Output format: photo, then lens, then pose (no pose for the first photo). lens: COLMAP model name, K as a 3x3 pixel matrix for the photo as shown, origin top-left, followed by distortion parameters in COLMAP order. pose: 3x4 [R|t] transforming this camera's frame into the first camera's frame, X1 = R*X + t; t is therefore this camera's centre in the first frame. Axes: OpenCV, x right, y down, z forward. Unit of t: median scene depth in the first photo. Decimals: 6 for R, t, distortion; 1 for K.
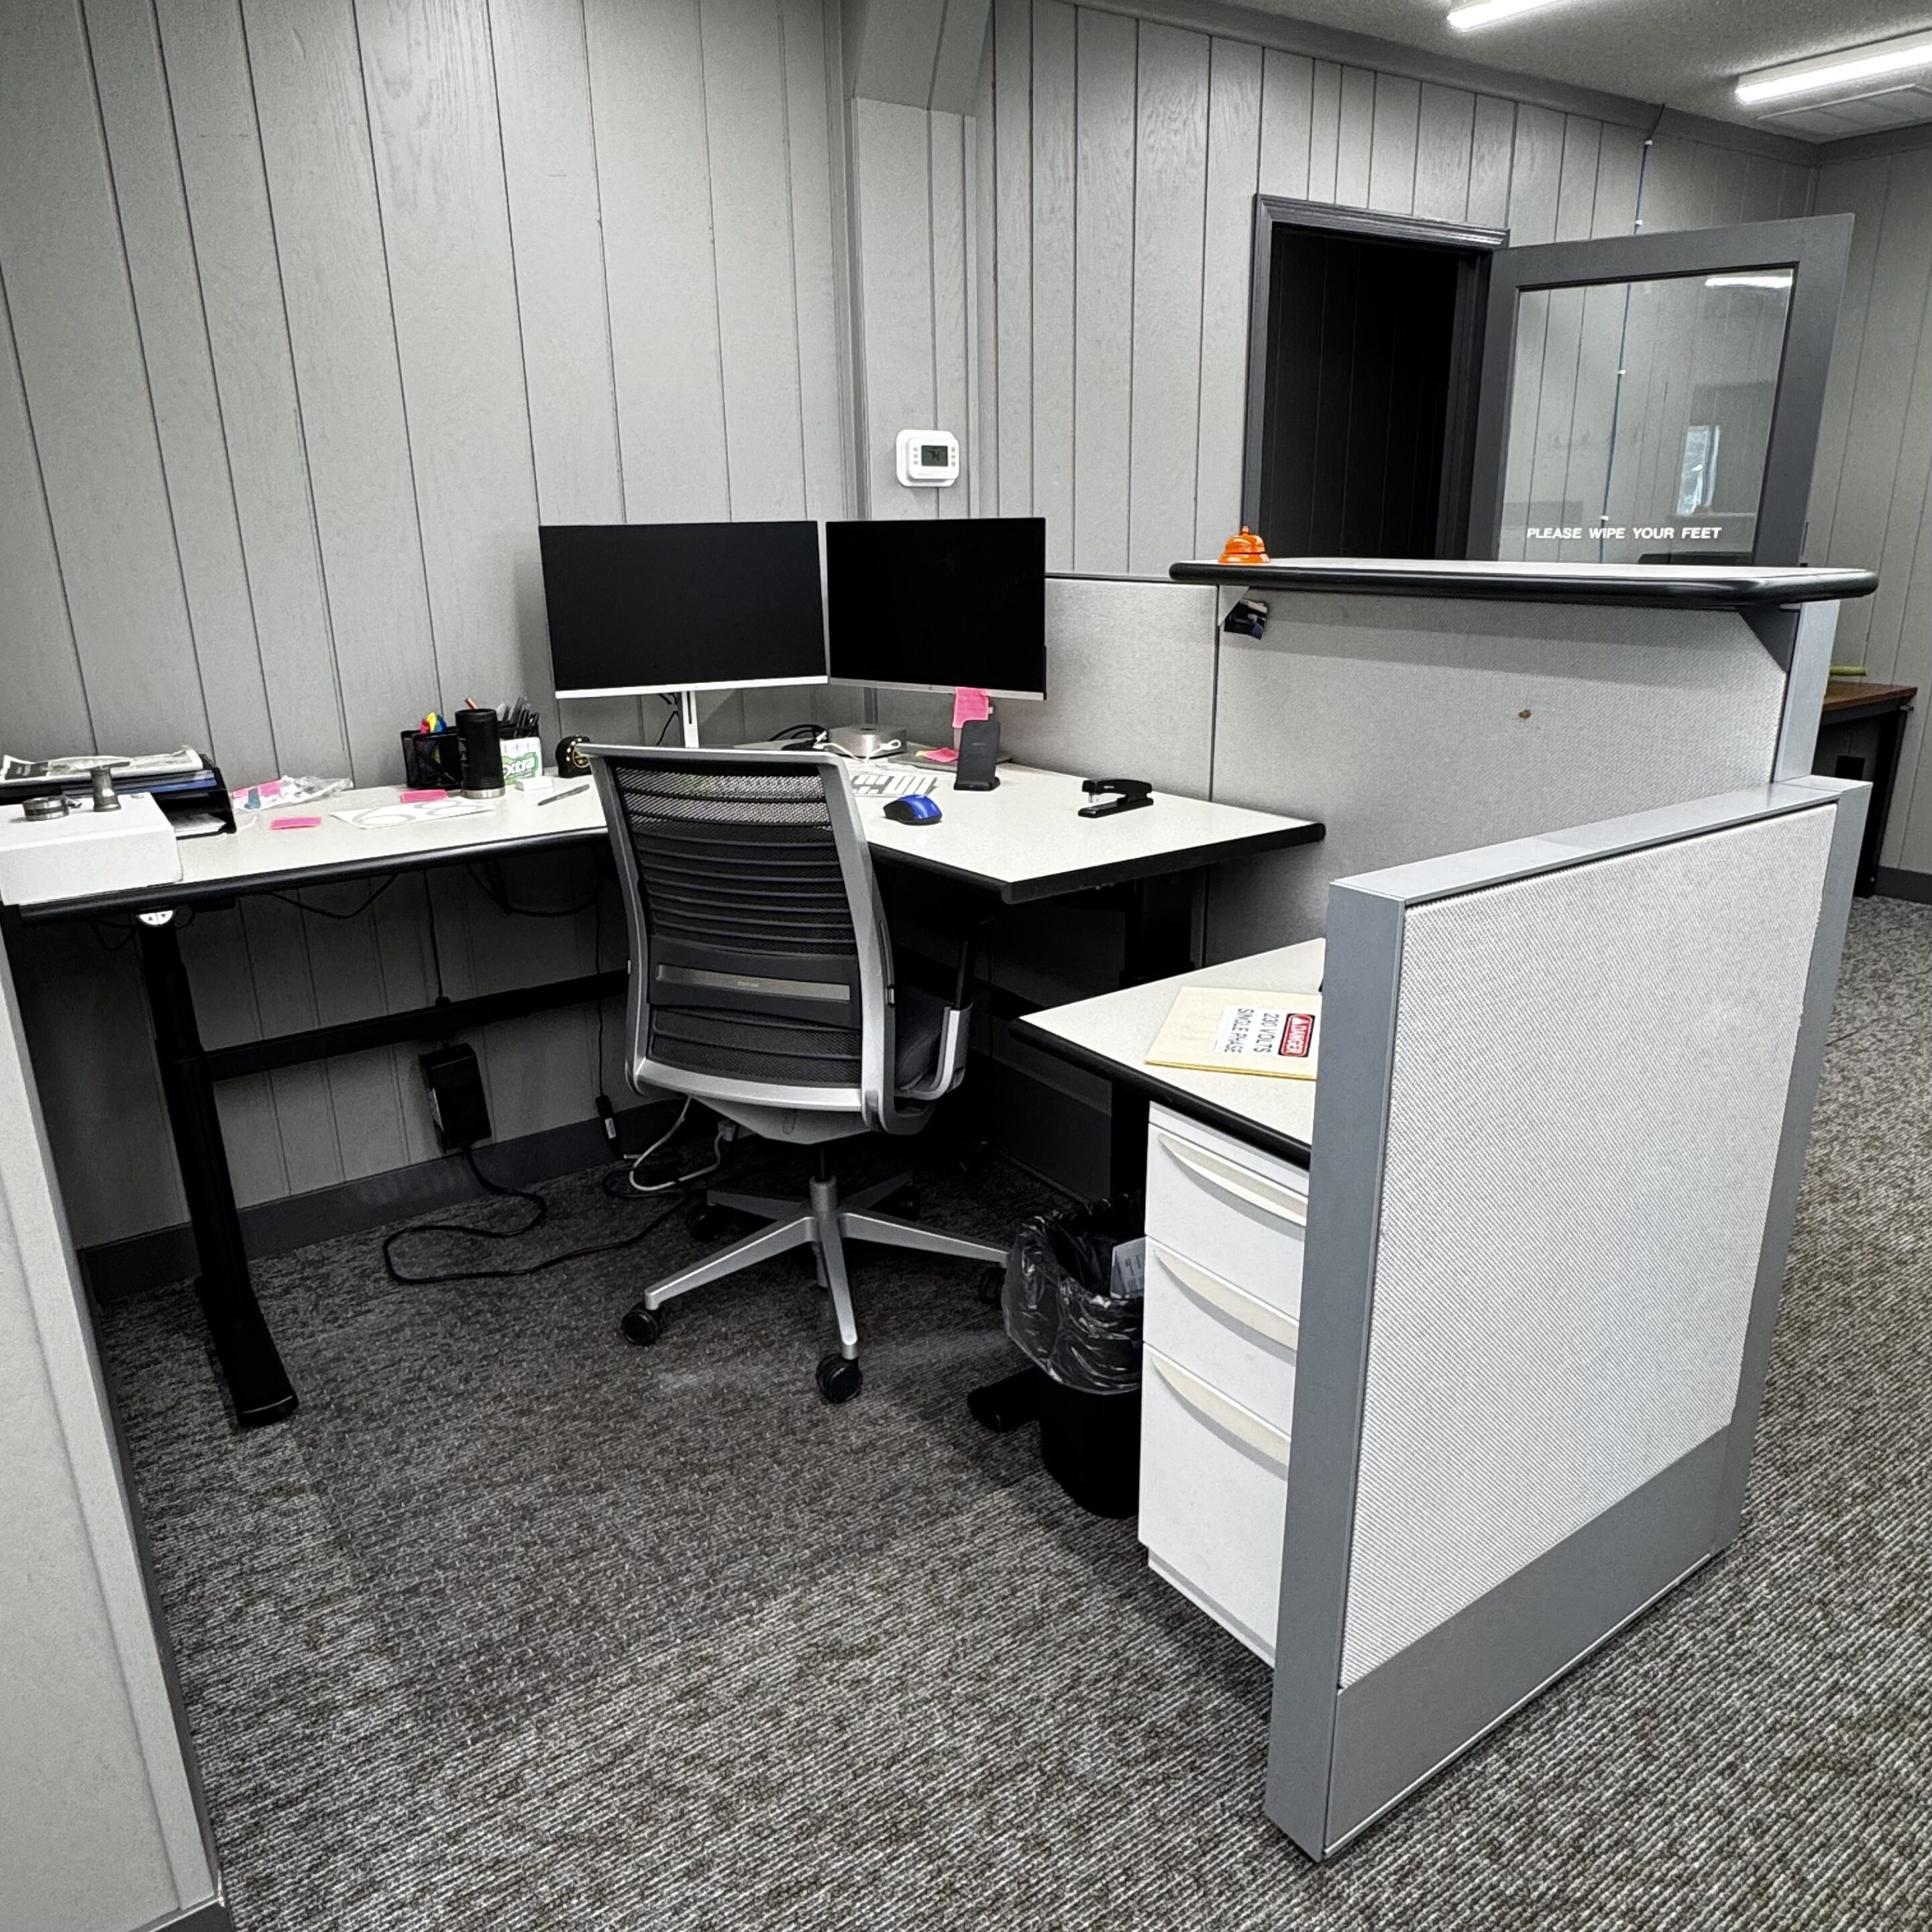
lens RADIAL K [[1434.8, 0, 965.6], [0, 1434.8, 970.9], [0, 0, 1]] dist [-0.010438, 0.005097]
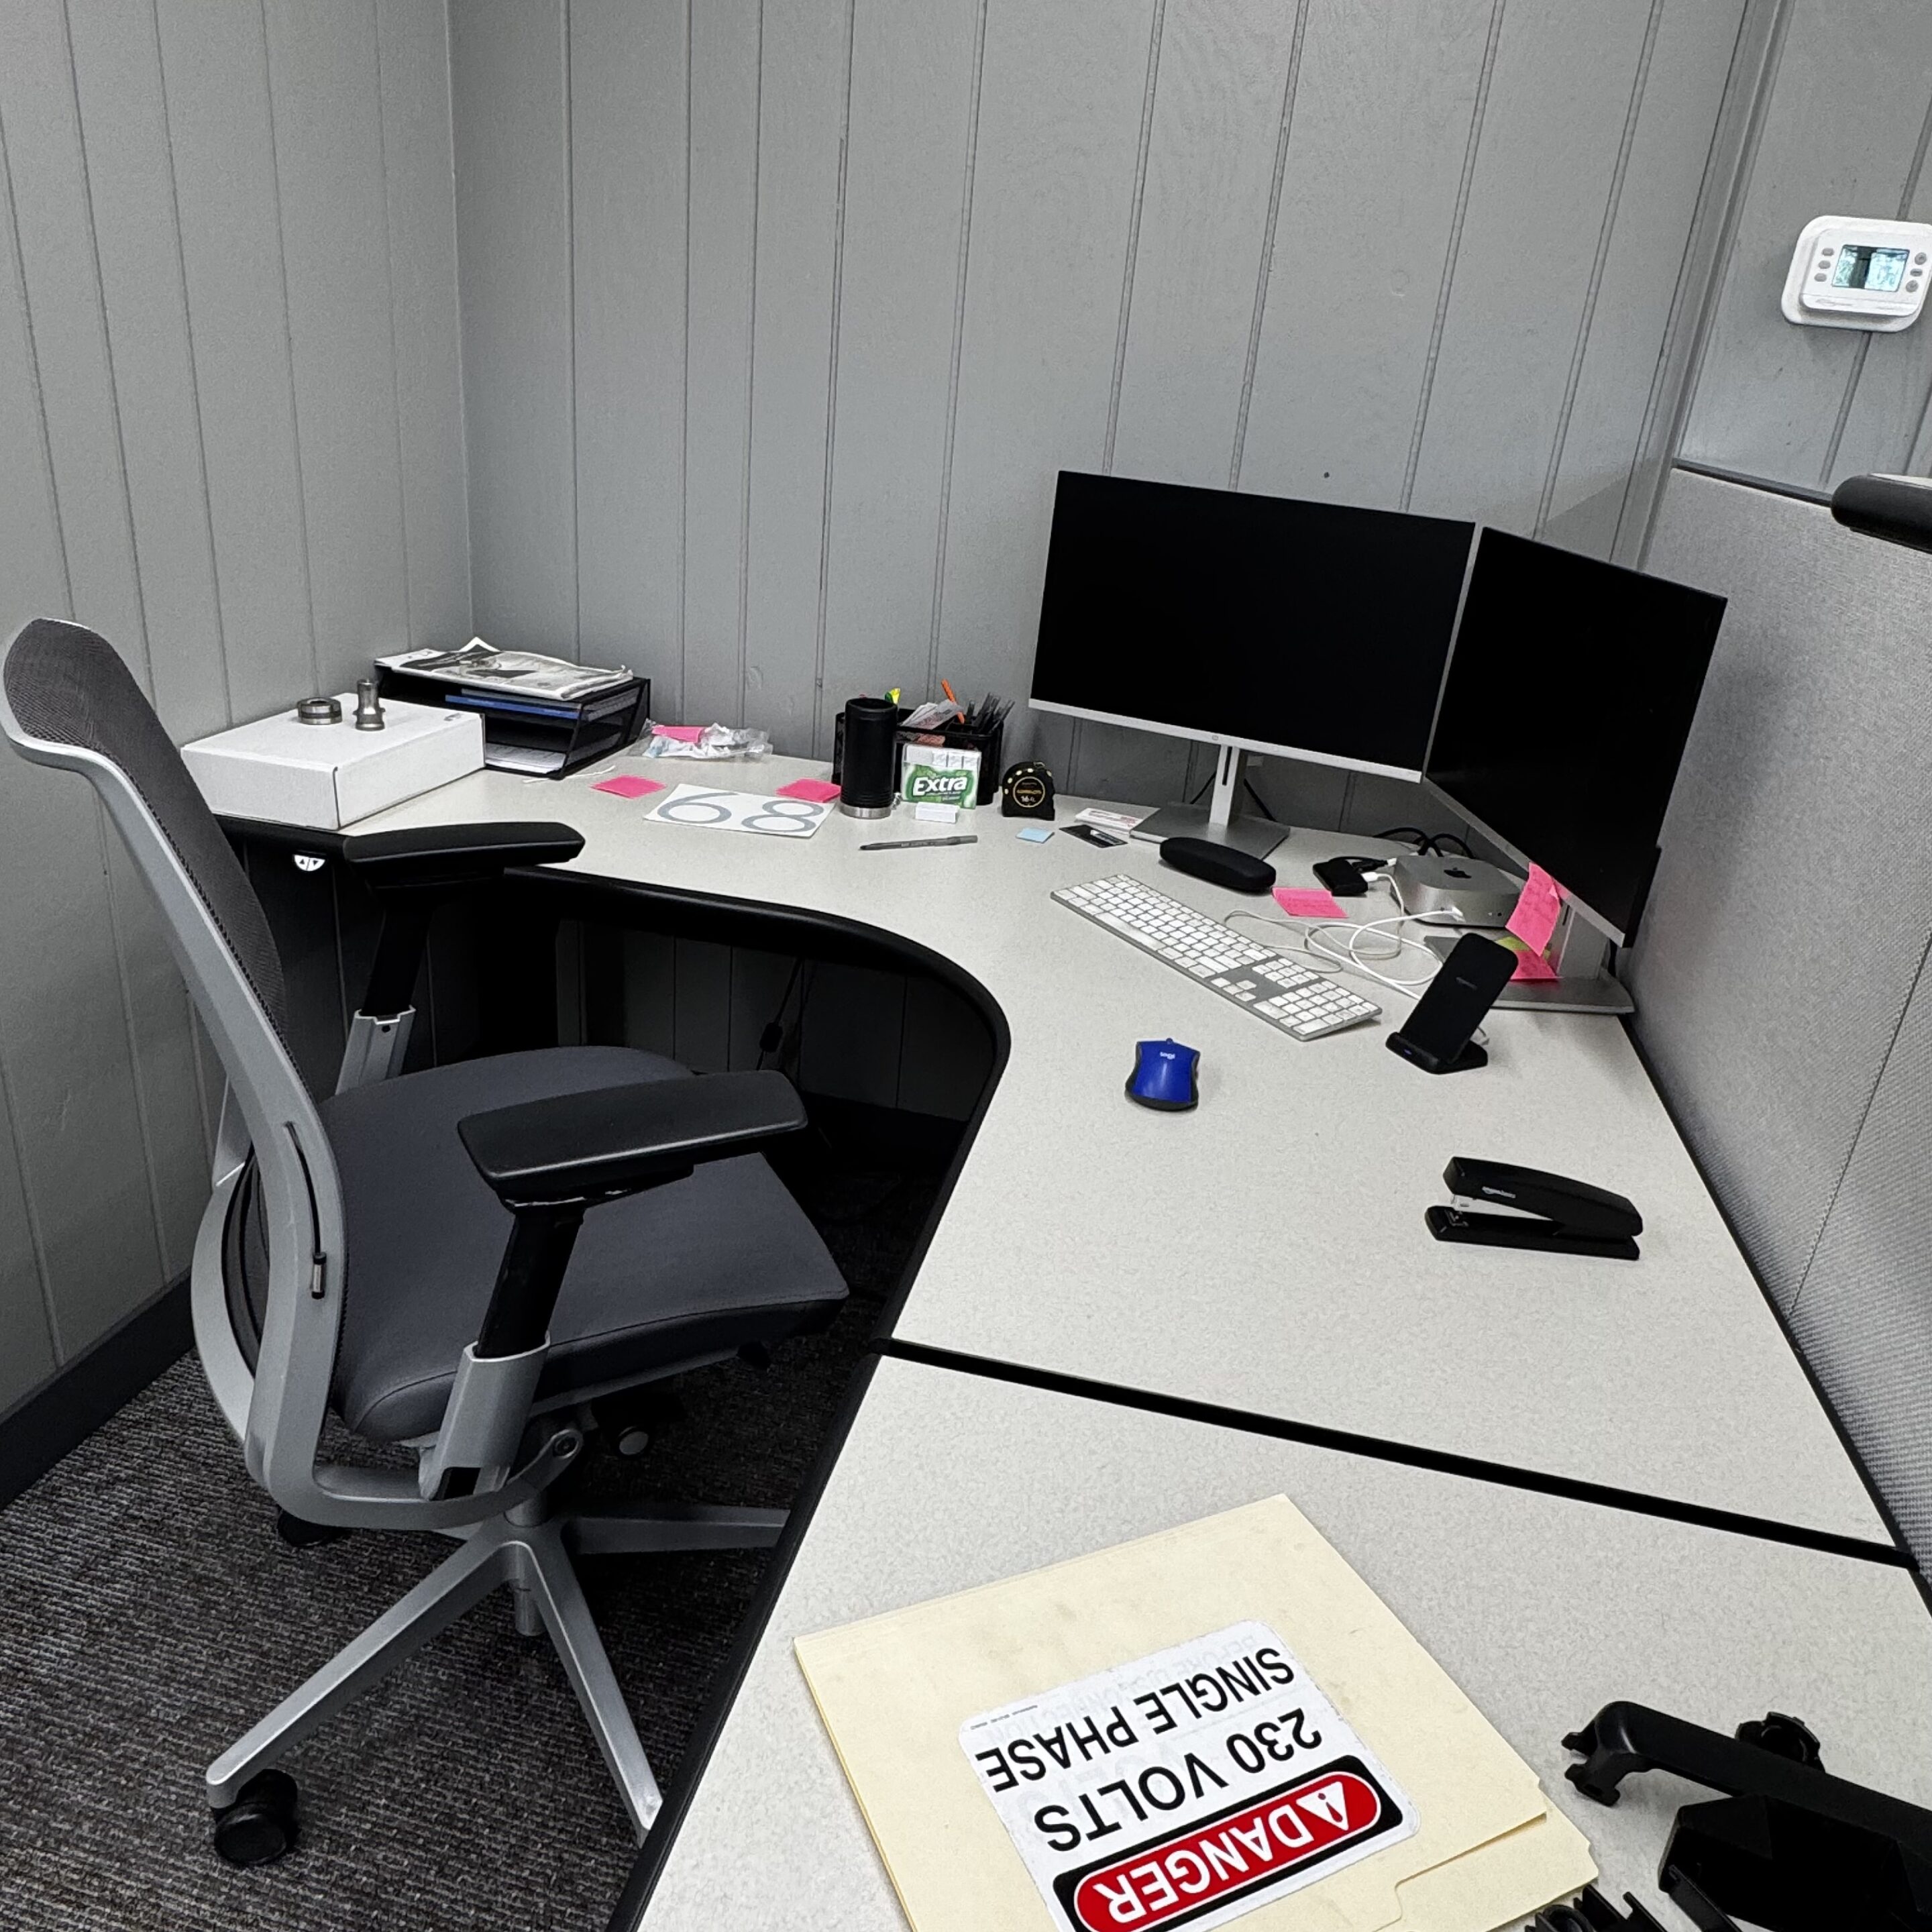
lens RADIAL K [[1469.1, 0, 963.1], [0, 1469.1, 954.5], [0, 0, 1]] dist [-0.001814, 0.000327]
pose [[0.664242, 0.349226, -0.660926, 0.301918], [-0.314874, 0.932611, 0.176328, -0.169298], [0.677965, 0.090984, 0.729441, 0.599257]]
